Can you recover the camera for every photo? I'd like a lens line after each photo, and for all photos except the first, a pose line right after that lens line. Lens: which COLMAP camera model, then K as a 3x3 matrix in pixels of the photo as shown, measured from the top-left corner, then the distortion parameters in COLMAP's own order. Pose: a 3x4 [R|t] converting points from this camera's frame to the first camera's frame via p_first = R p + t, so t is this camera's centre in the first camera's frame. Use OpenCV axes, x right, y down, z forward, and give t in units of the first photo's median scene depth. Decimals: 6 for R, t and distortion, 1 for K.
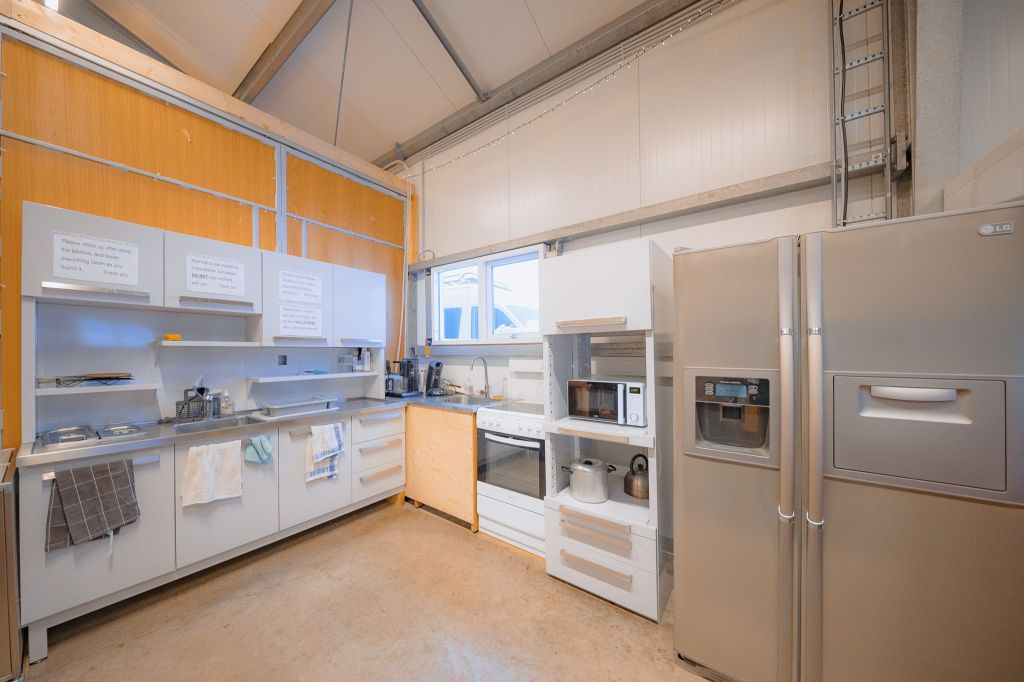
lens RADIAL K [[353.5, 0, 507.3], [0, 353.5, 349.1], [0, 0, 1]] dist [-0.000135, -0.000075]
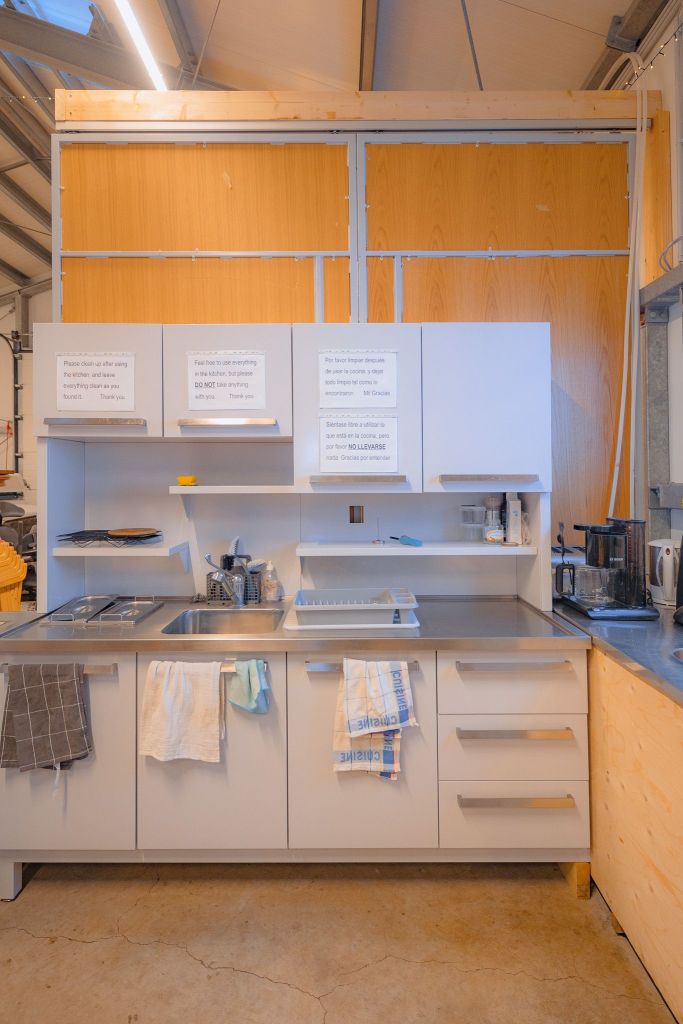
lens RADIAL K [[538.4, 0, 340.9], [0, 538.4, 467.2], [0, 0, 1]] dist [0.006892, -0.000327]
pose [[0.571029, -0.010839, -0.820858, 0.056889], [0.005339, 0.999941, -0.009489, -0.038809], [0.820913, 0.001036, 0.571053, 0.533017]]
